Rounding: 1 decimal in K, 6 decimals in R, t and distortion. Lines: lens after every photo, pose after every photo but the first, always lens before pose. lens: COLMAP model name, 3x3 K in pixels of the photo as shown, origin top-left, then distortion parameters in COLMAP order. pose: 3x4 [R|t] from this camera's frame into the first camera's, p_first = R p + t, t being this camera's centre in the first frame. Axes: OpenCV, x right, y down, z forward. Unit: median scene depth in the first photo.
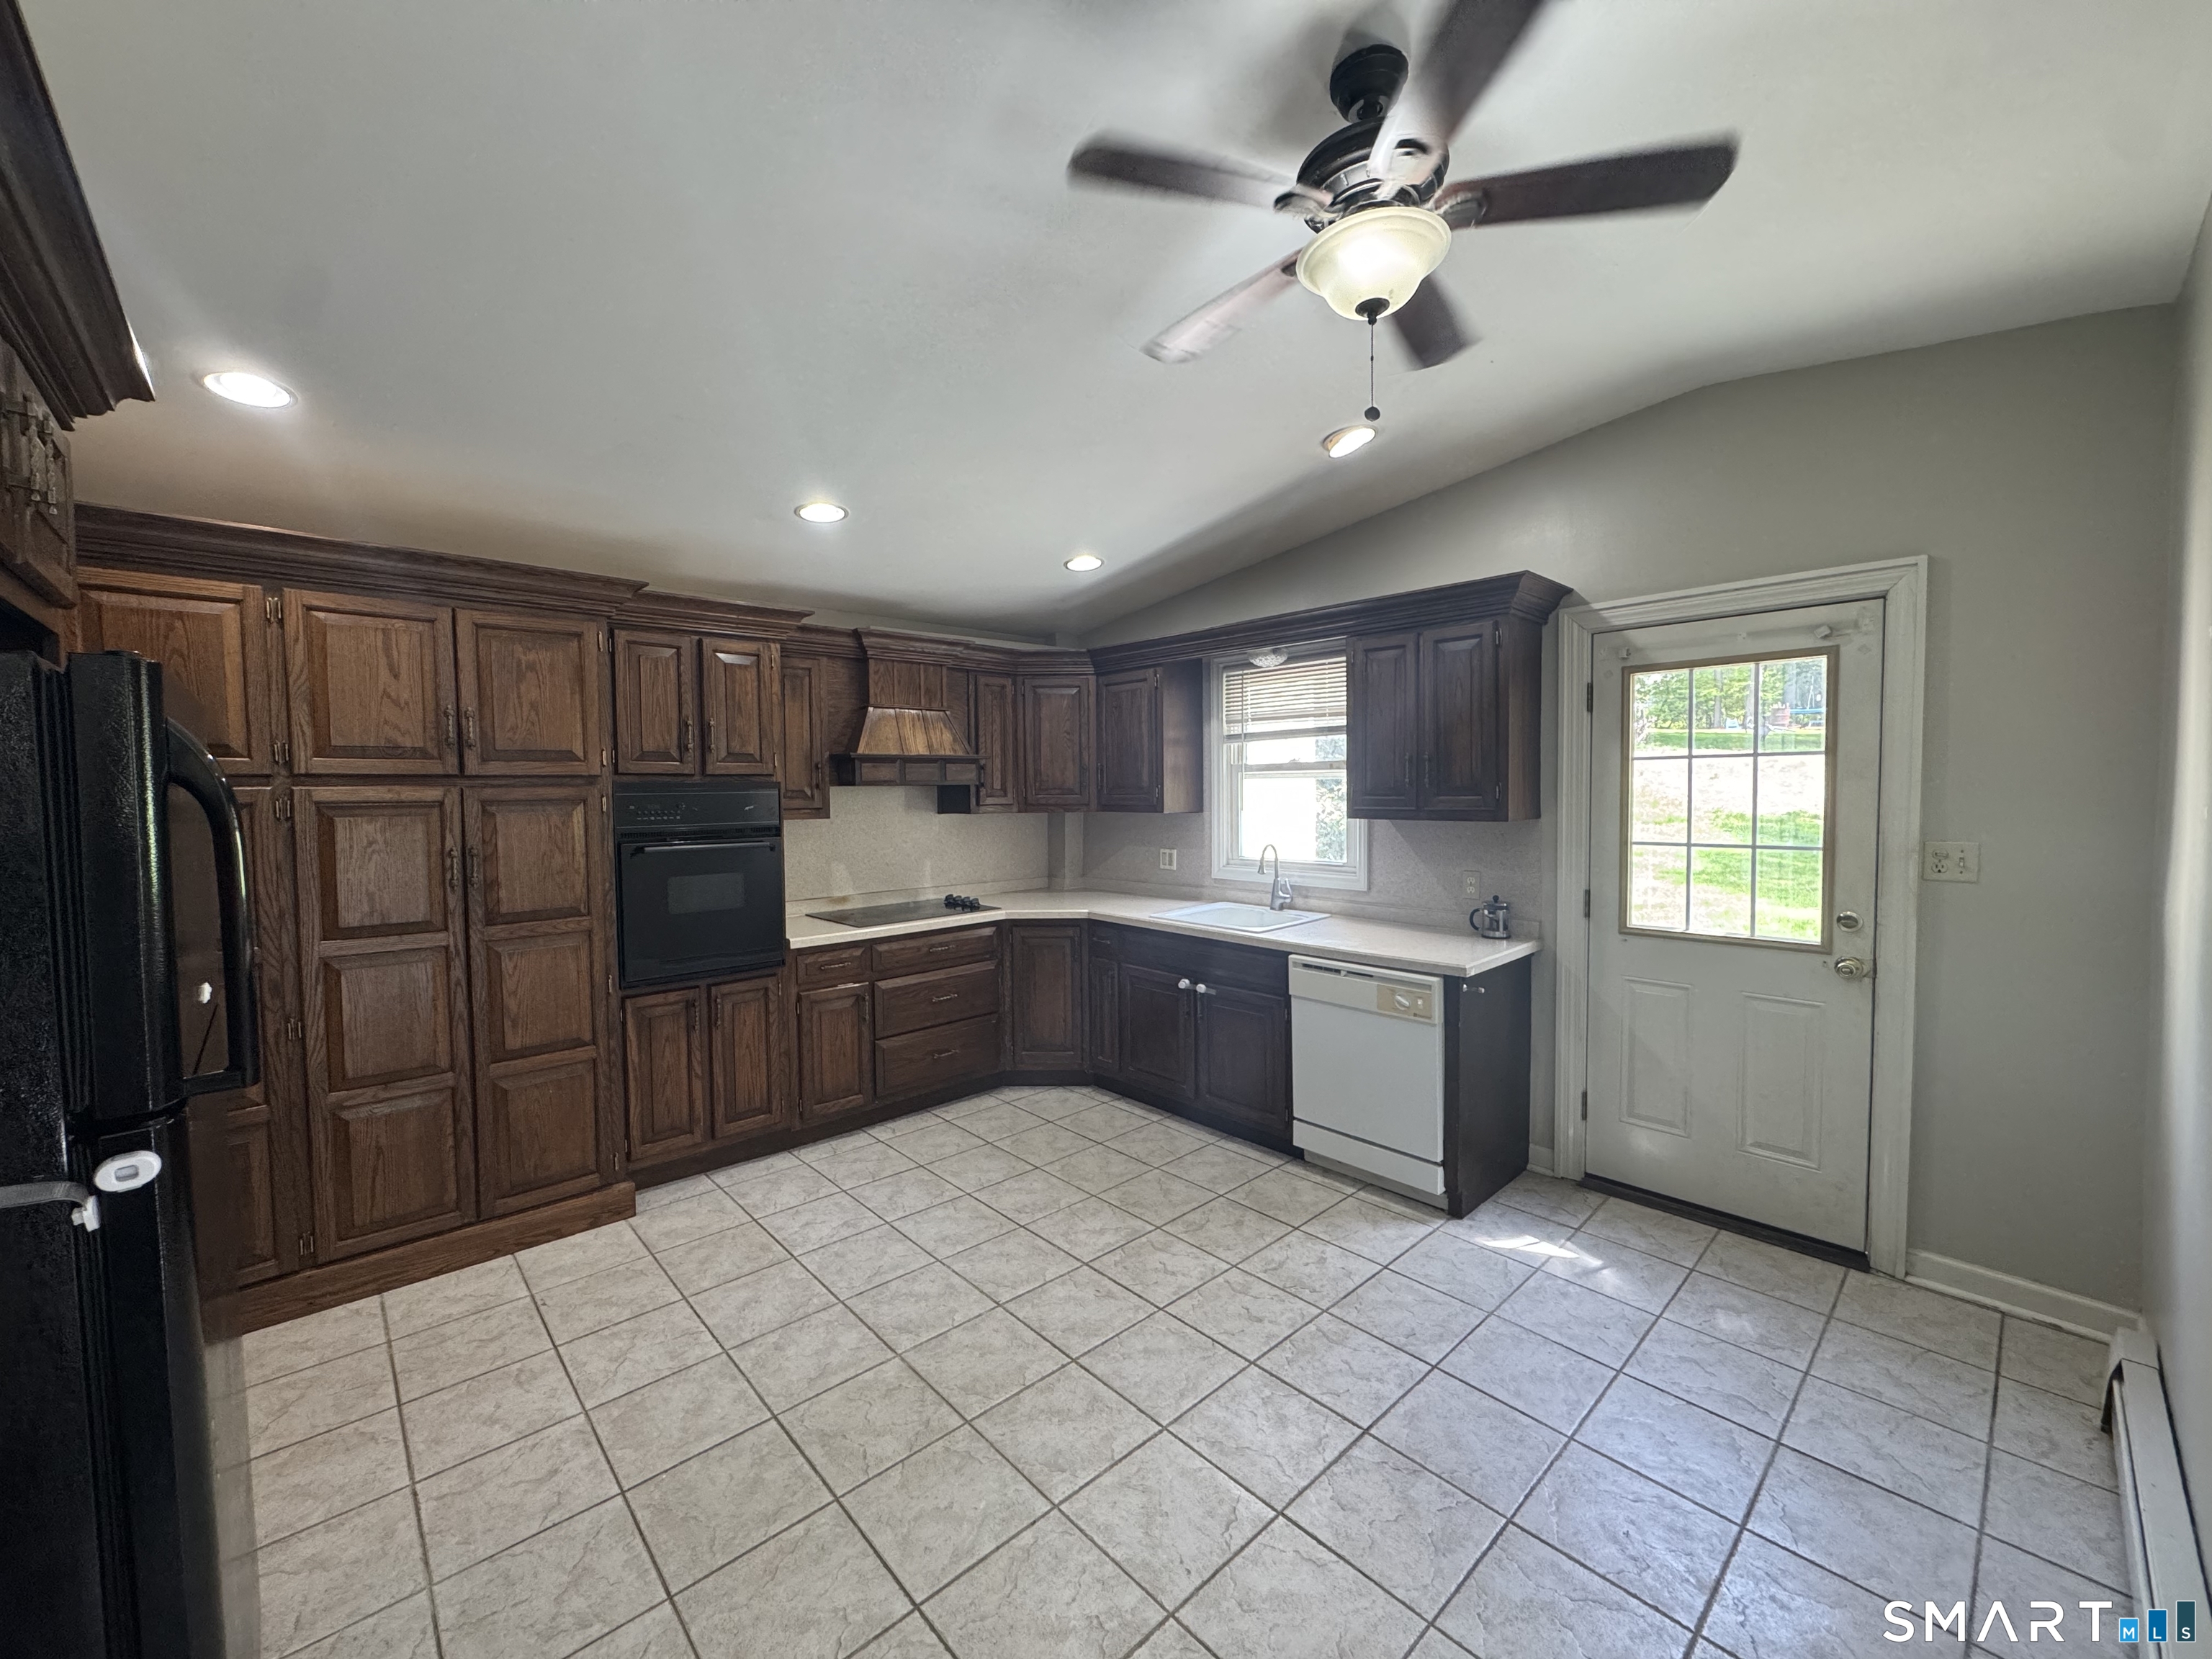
lens RADIAL K [[882.4, 0, 1105.3], [0, 882.4, 826.5], [0, 0, 1]] dist [-0.003319, 0.000385]
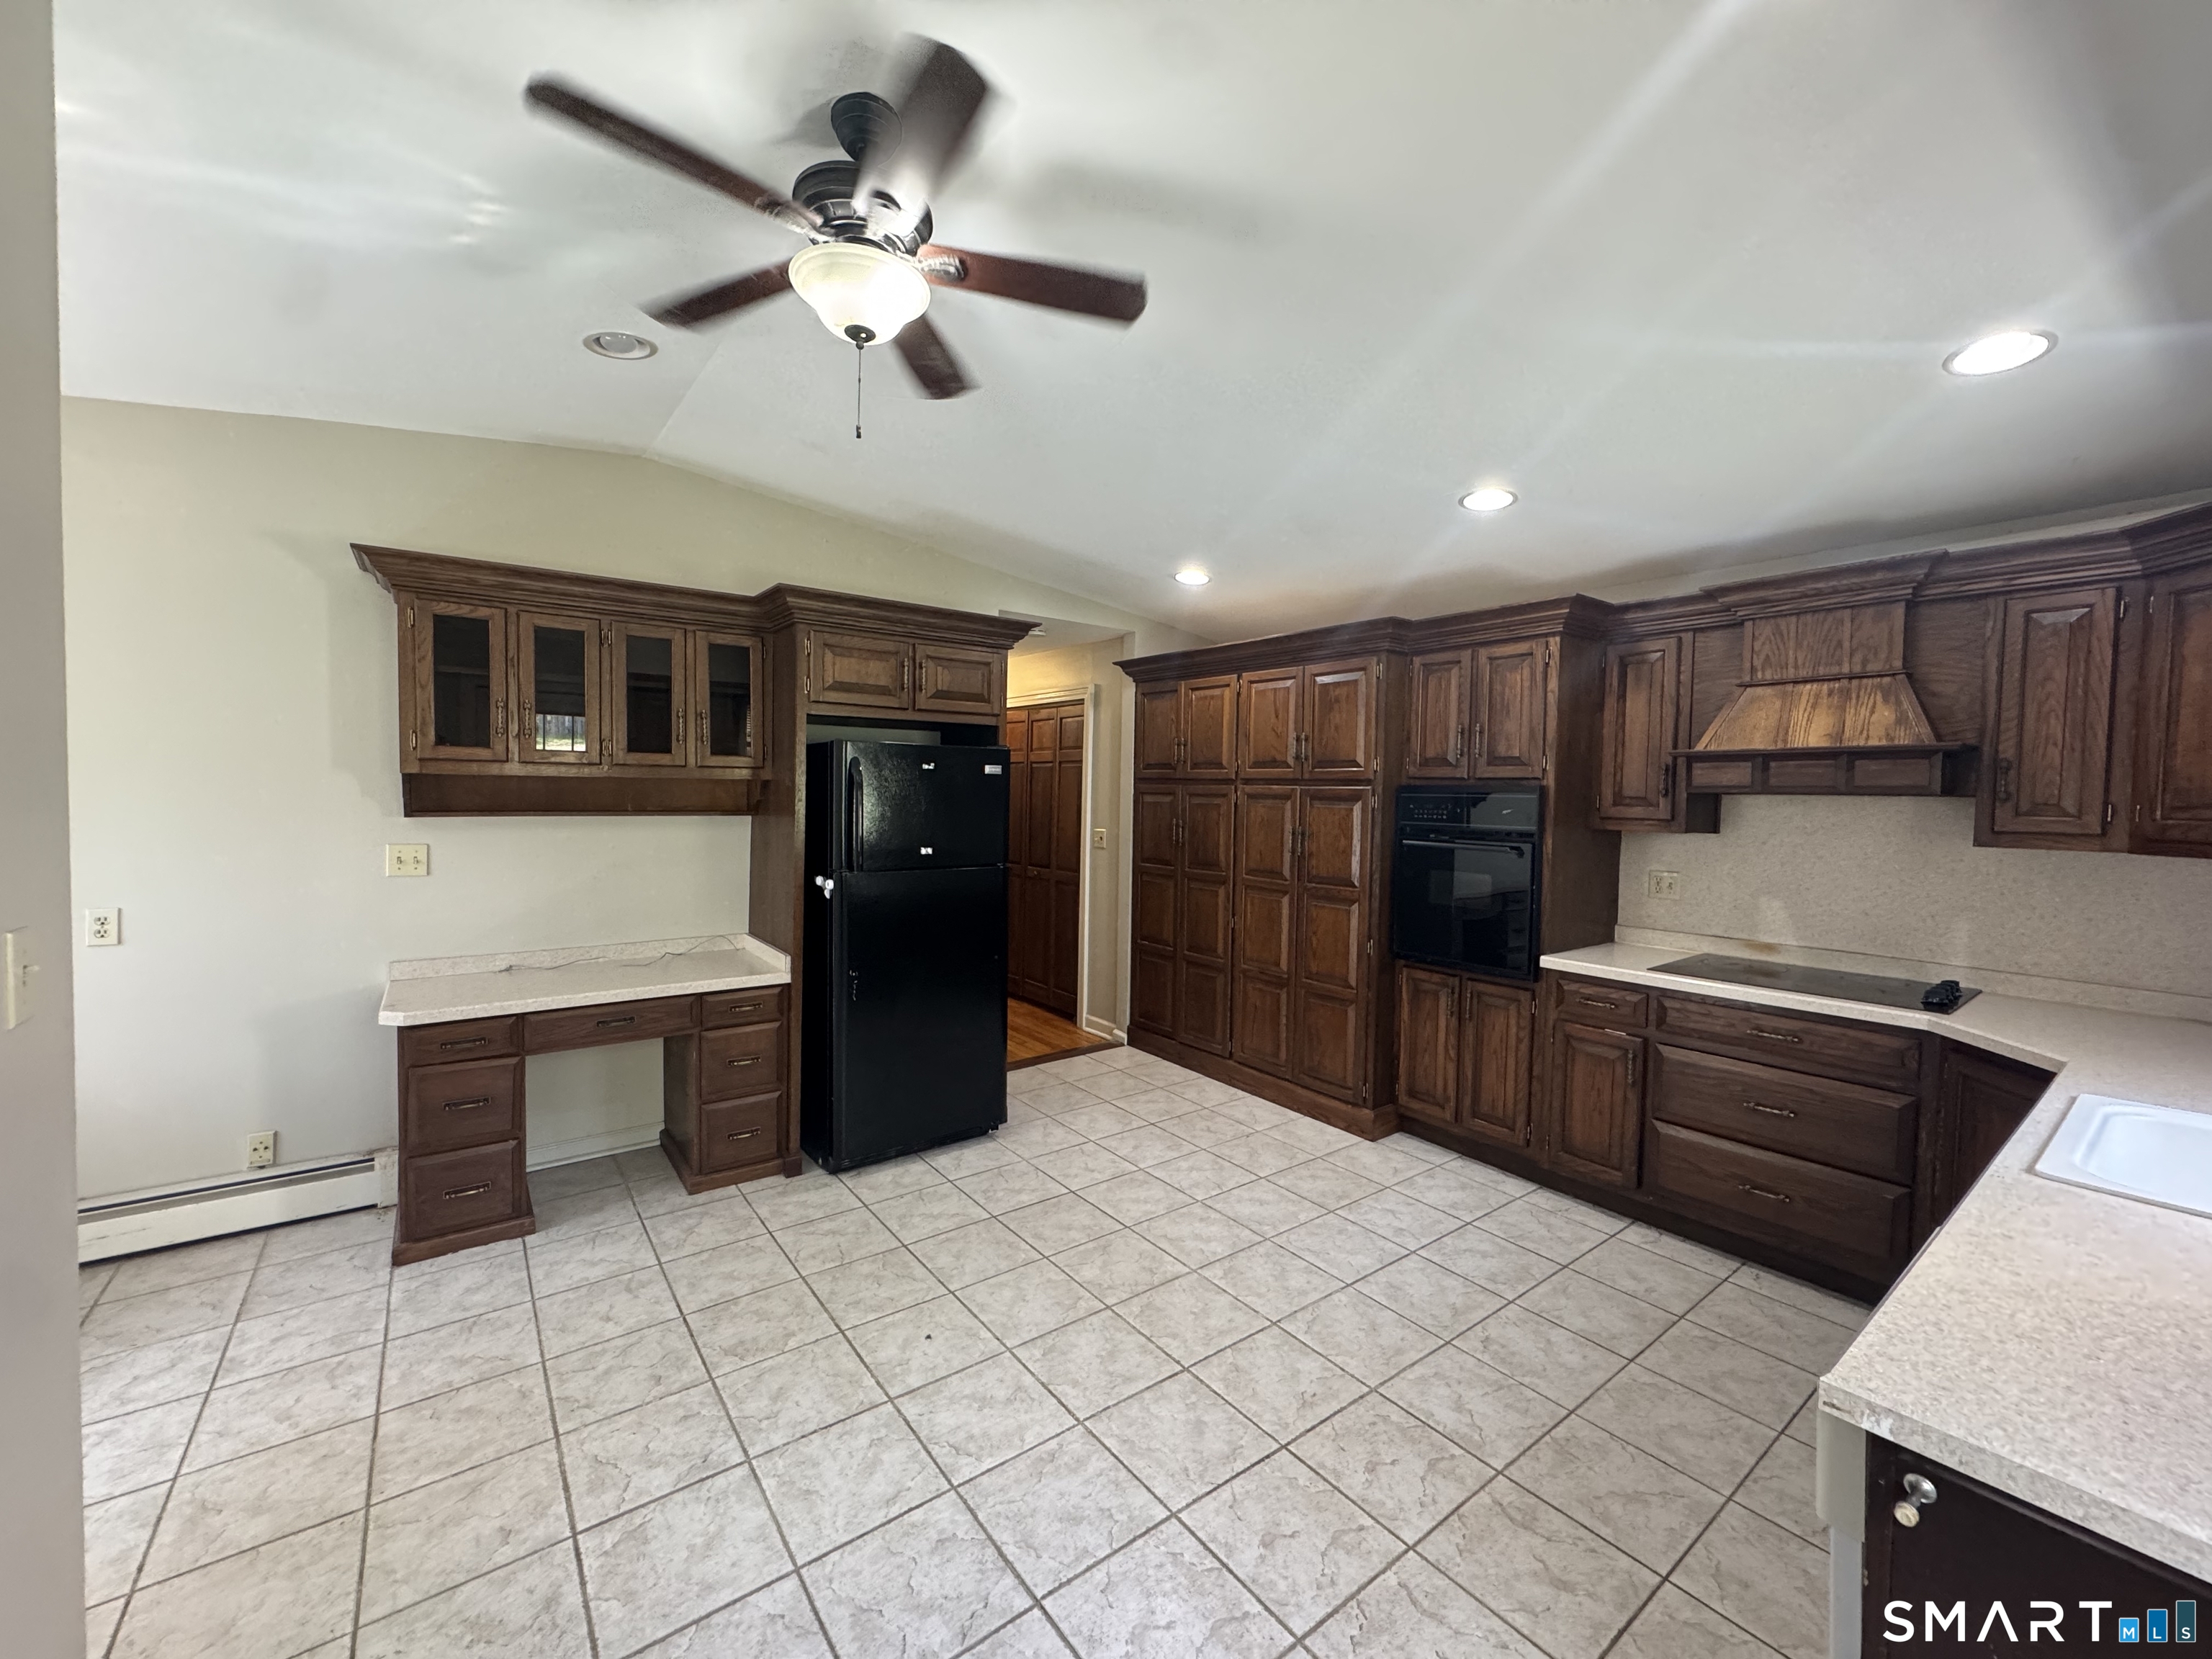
lens RADIAL K [[882.4, 0, 1105.7], [0, 882.4, 824.8], [0, 0, 1]] dist [-0.003319, 0.000385]
pose [[-0.102418, 0.043260, -0.993800, 0.767302], [-0.063987, 0.996698, 0.049980, -0.033105], [0.992681, 0.068709, -0.099312, 0.807006]]
